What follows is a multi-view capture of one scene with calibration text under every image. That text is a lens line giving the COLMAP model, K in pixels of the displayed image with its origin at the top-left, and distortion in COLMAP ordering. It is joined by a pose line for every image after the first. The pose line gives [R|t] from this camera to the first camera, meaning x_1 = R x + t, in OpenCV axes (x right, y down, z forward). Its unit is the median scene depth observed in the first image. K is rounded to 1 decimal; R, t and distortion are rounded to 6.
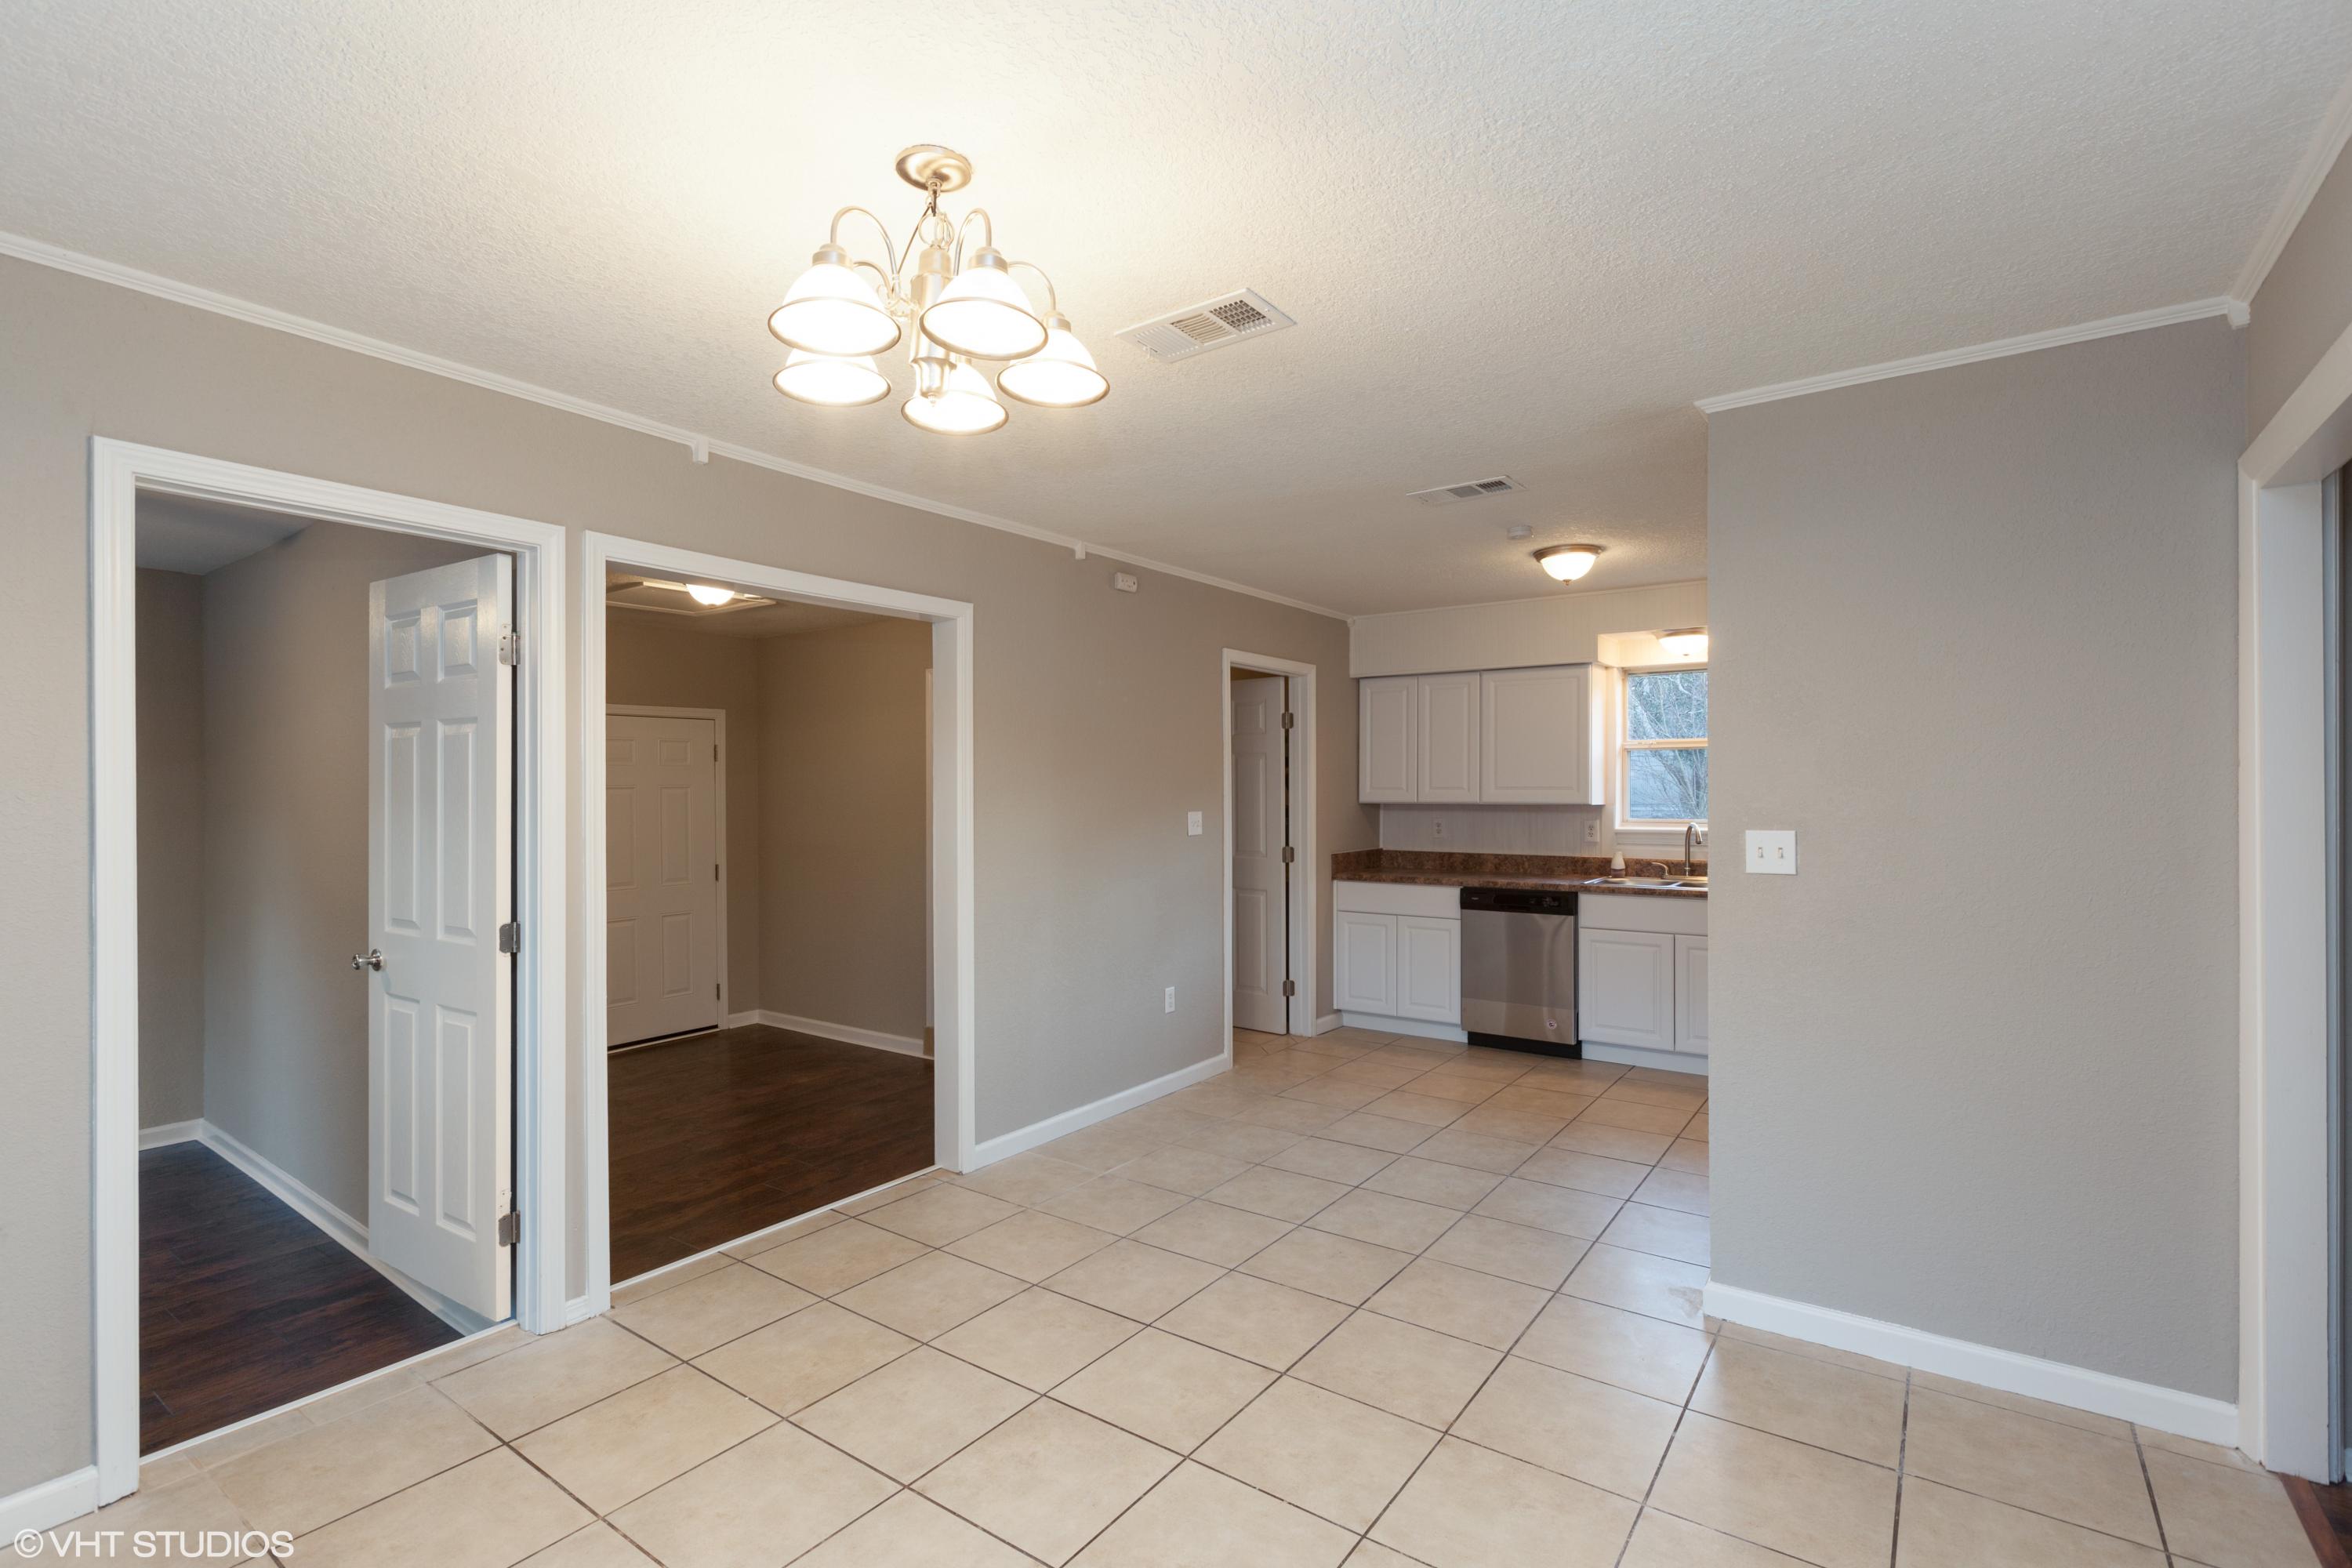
lens RADIAL K [[1078.5, 0, 1183.7], [0, 1078.5, 793.0], [0, 0, 1]] dist [0.002423, -0.001114]
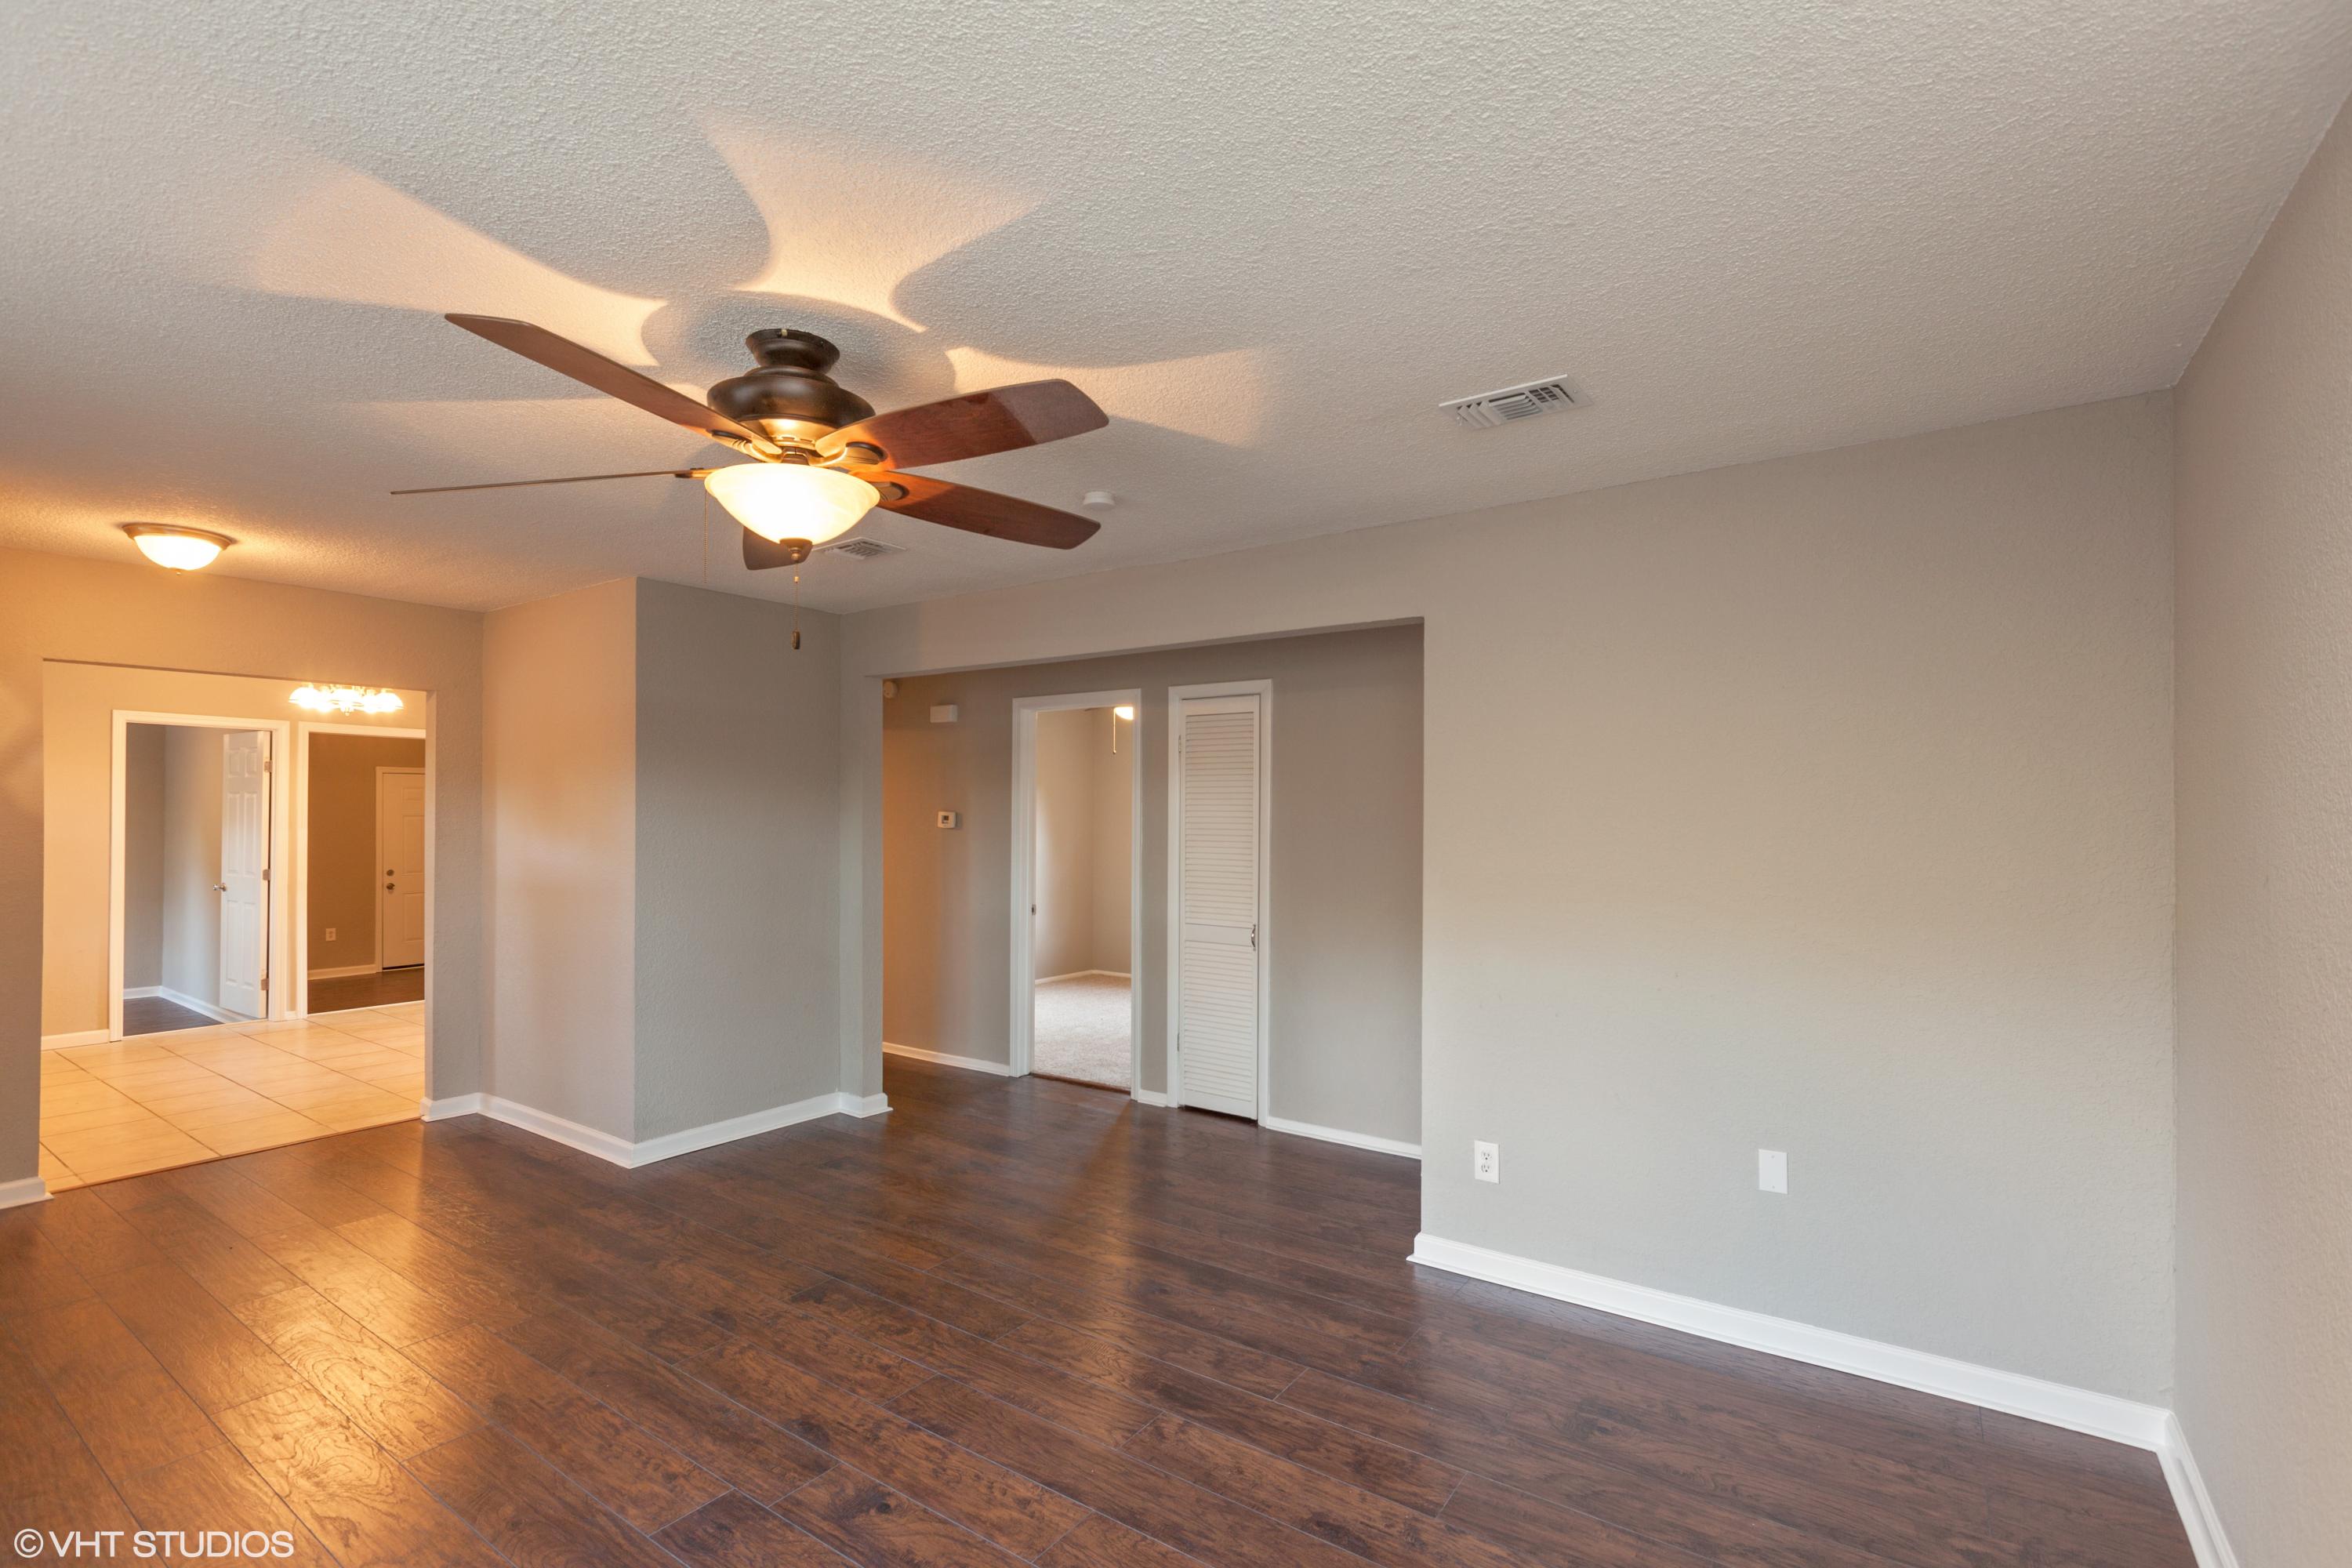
lens RADIAL K [[1078.5, 0, 1187.7], [0, 1078.5, 804.8], [0, 0, 1]] dist [0.002423, -0.001114]
pose [[0.999970, 0.002526, 0.007370, 1.559667], [-0.002474, 0.999973, -0.006959, -0.023524], [-0.007387, 0.006940, 0.999949, -1.610014]]
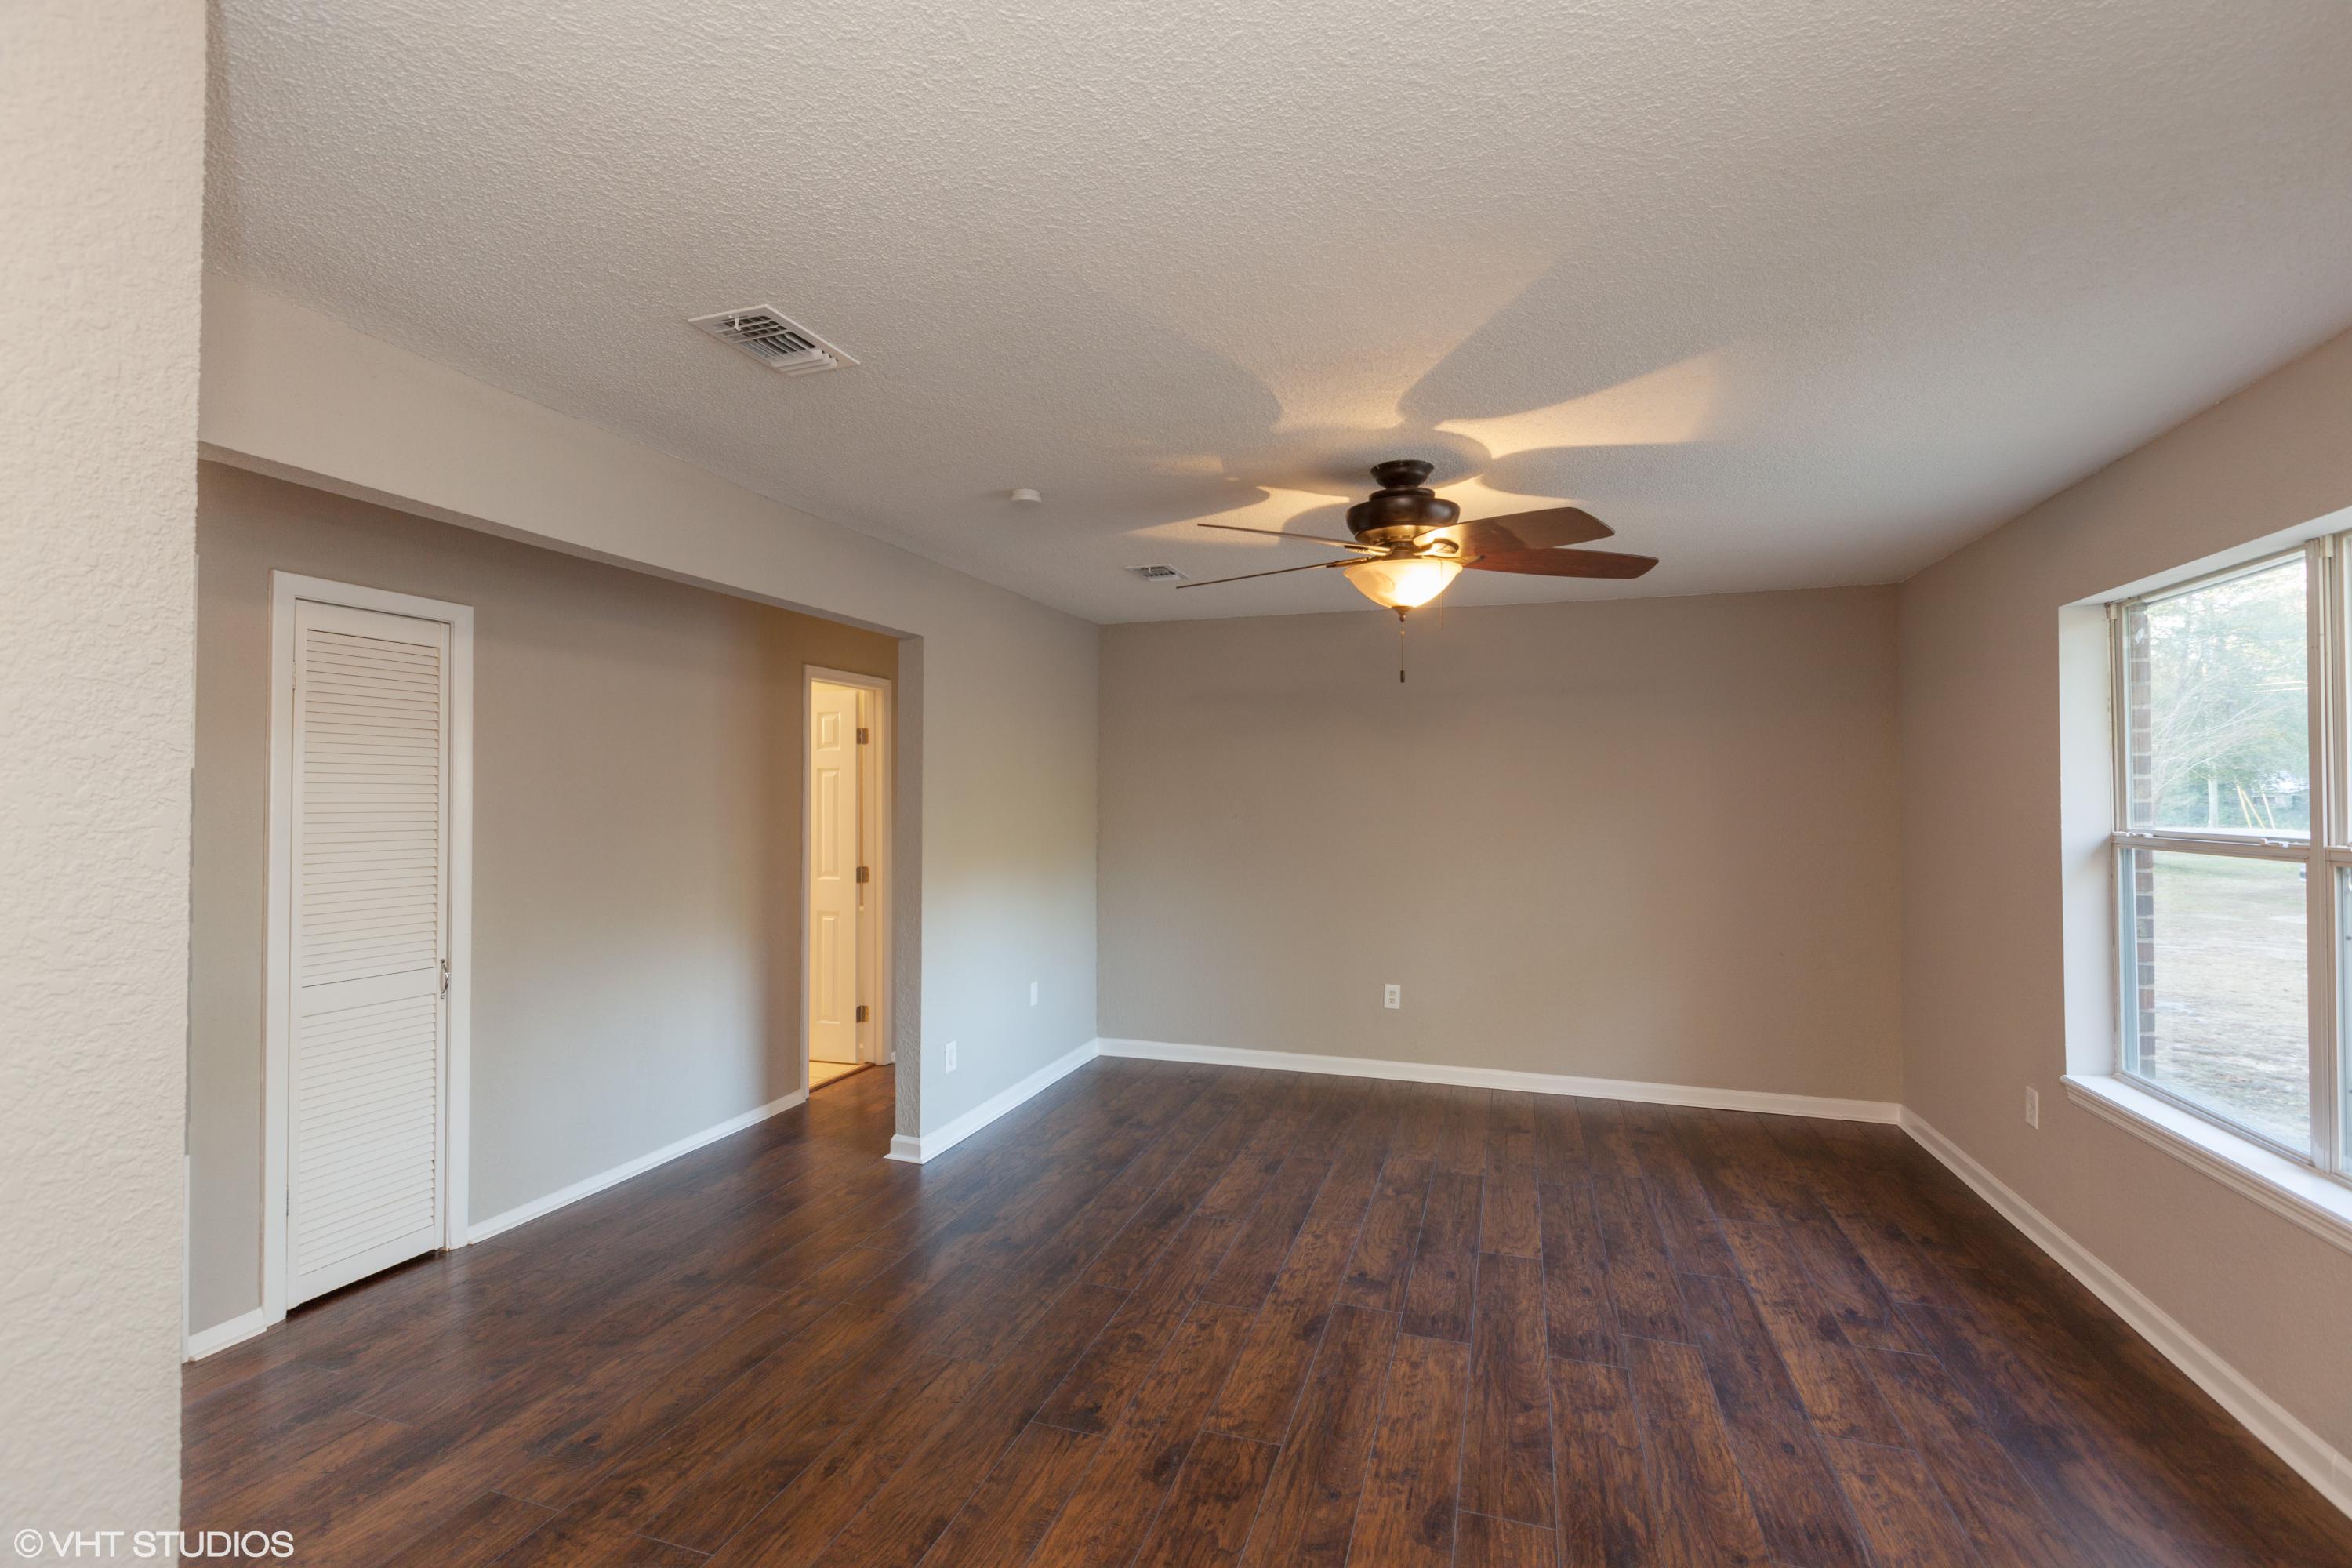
lens RADIAL K [[1078.5, 0, 1167.0], [0, 1078.5, 783.9], [0, 0, 1]] dist [0.002423, -0.001114]
pose [[-0.306542, 0.011707, 0.951785, -0.614974], [0.000816, 0.999927, -0.012036, -0.021399], [-0.951857, -0.002913, -0.306529, 0.732539]]
